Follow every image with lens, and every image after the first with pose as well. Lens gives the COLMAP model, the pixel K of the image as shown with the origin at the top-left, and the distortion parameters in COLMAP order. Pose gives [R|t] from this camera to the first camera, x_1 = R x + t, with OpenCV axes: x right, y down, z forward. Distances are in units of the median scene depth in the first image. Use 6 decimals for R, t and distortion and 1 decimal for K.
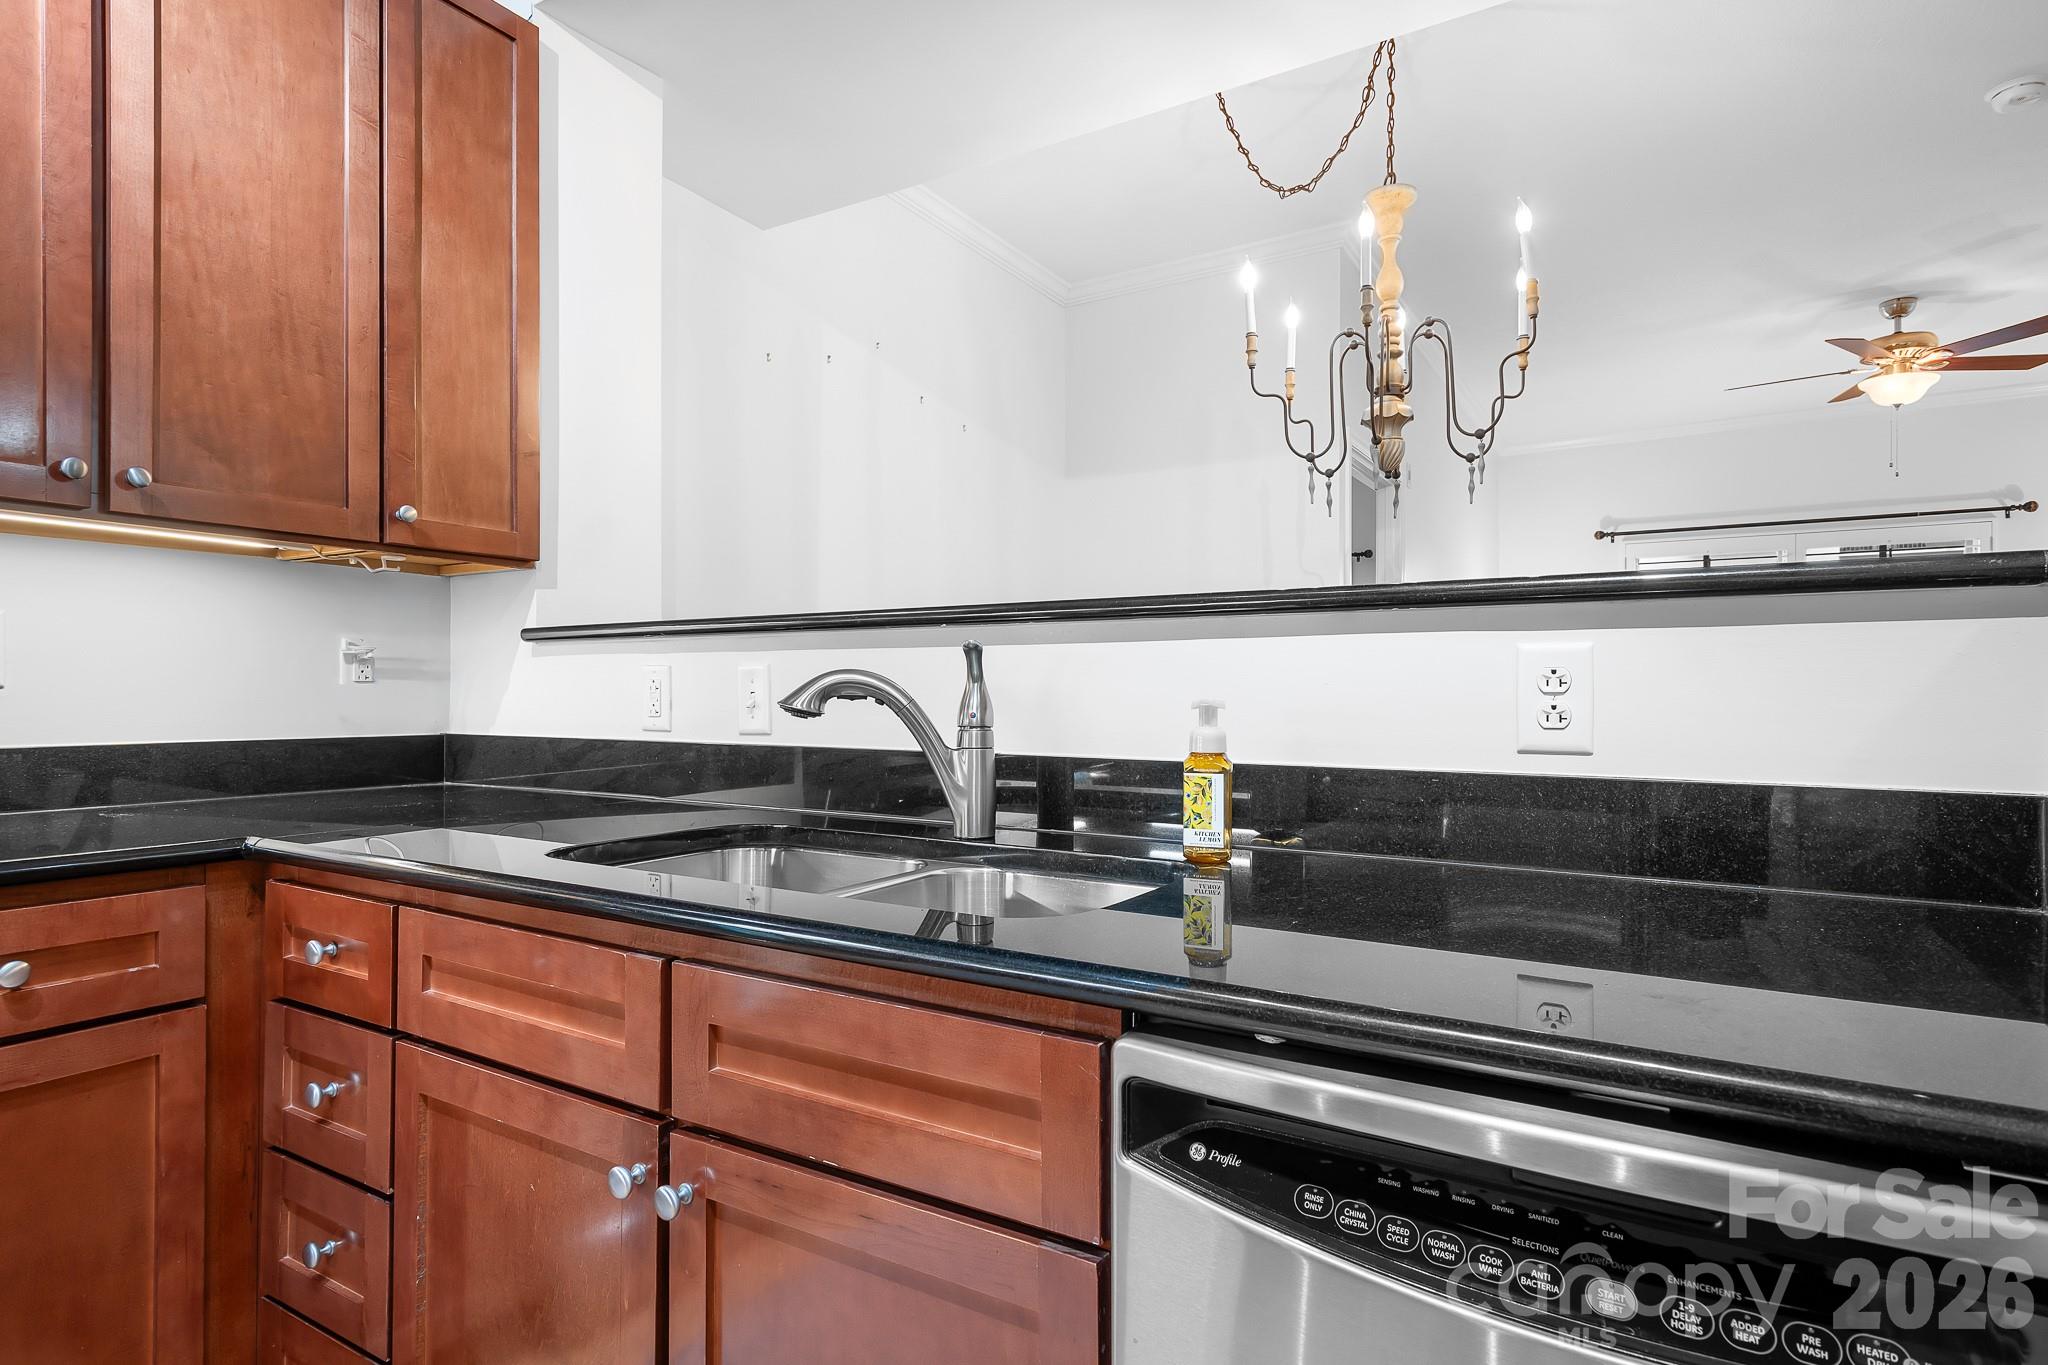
lens RADIAL K [[1080.4, 0, 1030.9], [0, 1080.4, 692.6], [0, 0, 1]] dist [0.018250, -0.004969]
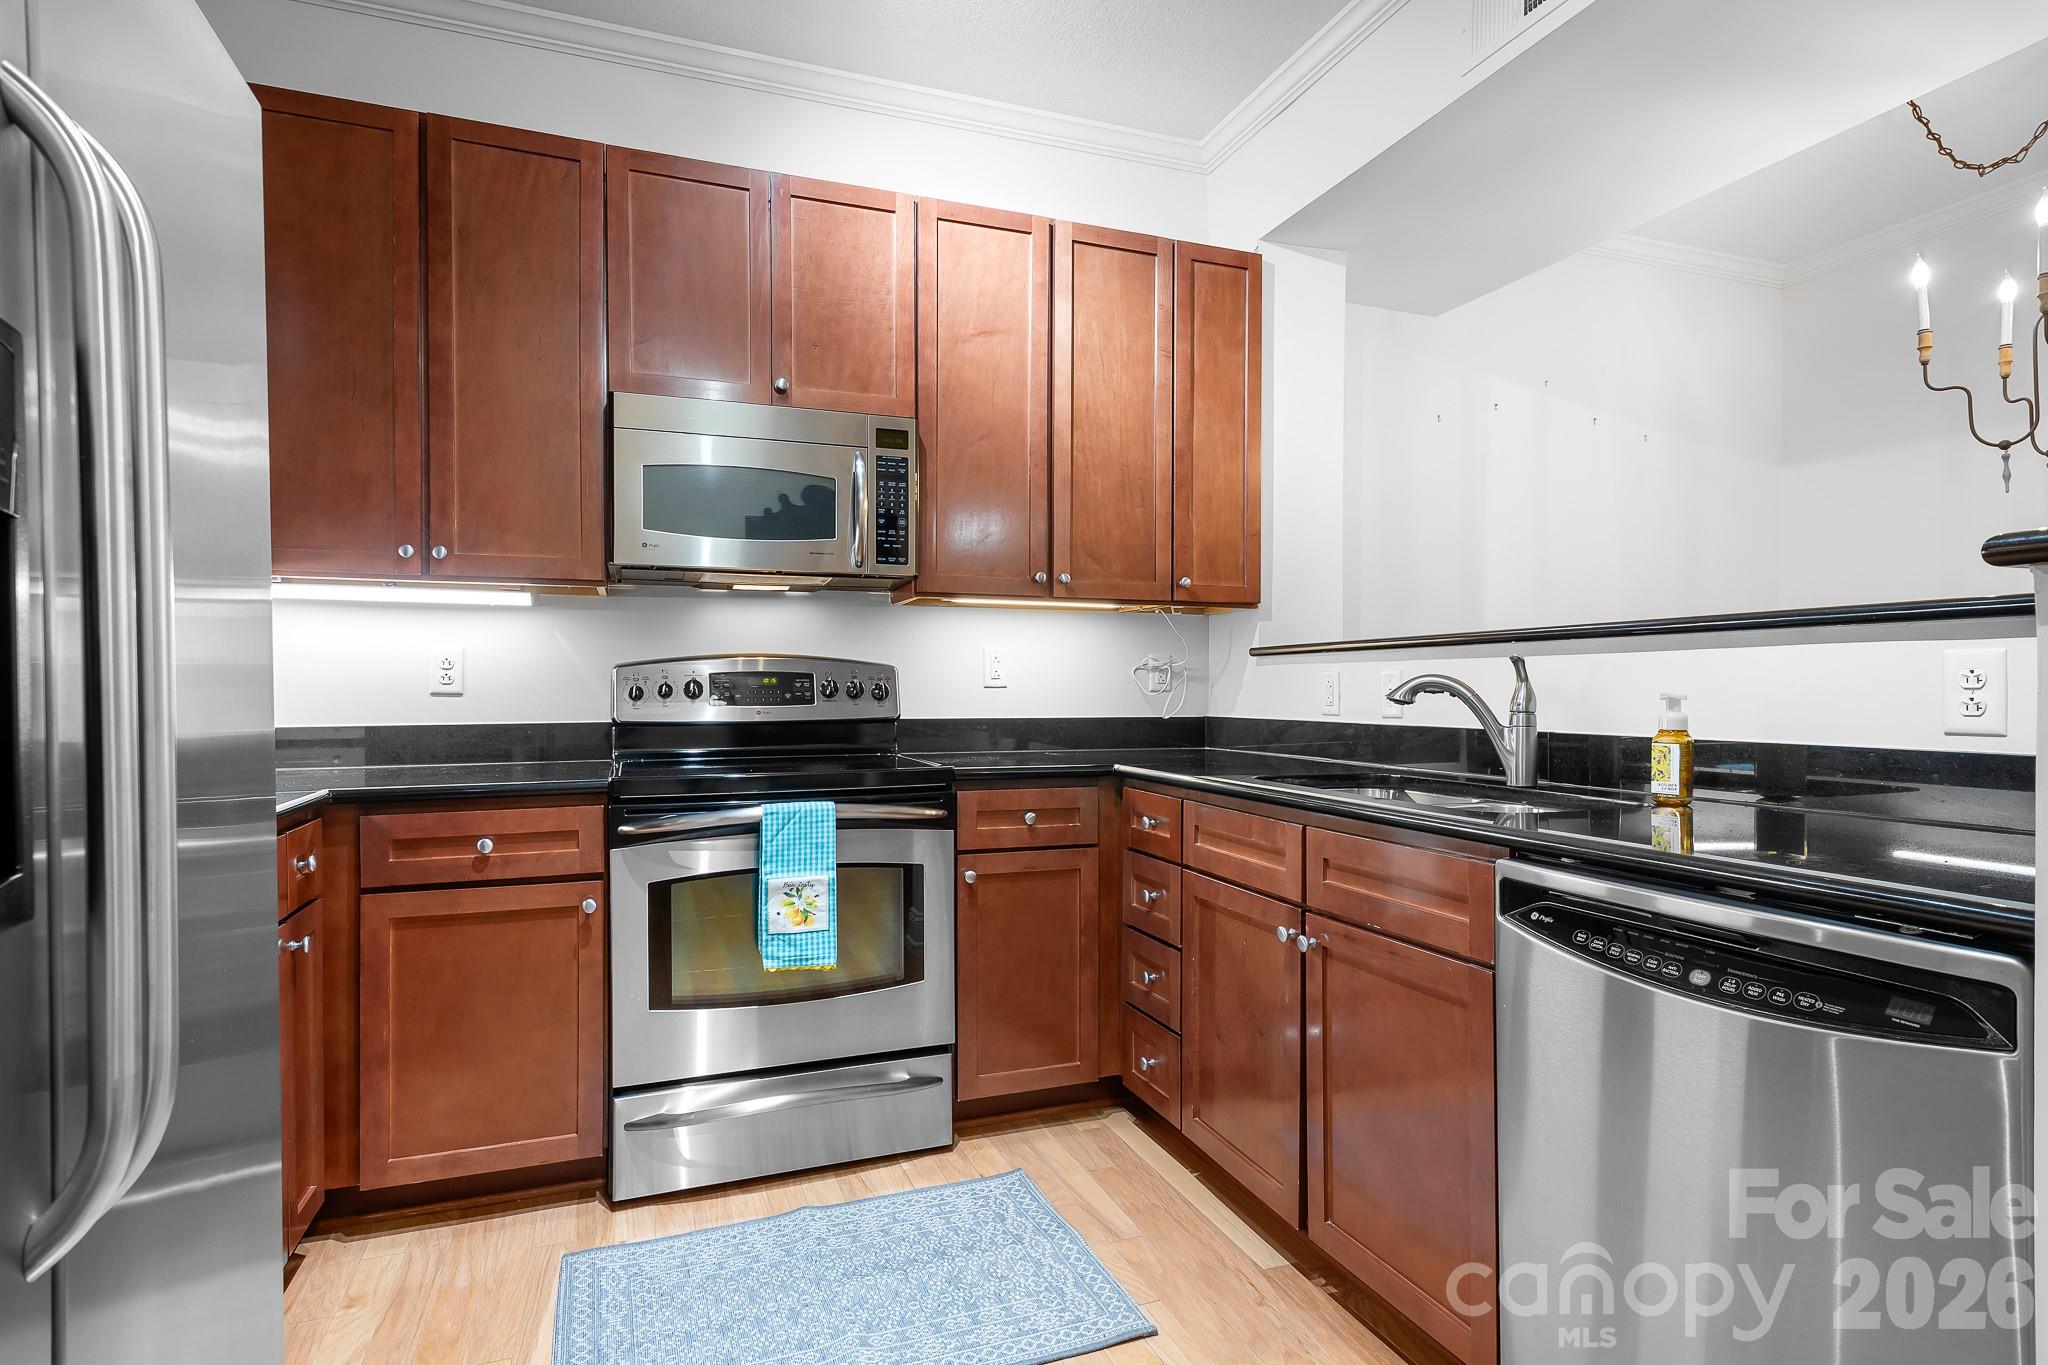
lens RADIAL K [[1080.4, 0, 1028.0], [0, 1080.4, 692.3], [0, 0, 1]] dist [0.018250, -0.004969]
pose [[0.789589, 0.000030, -0.613636, 0.328880], [0.000823, 0.999999, 0.001107, 0.002522], [0.613635, -0.001379, 0.789588, -0.595251]]
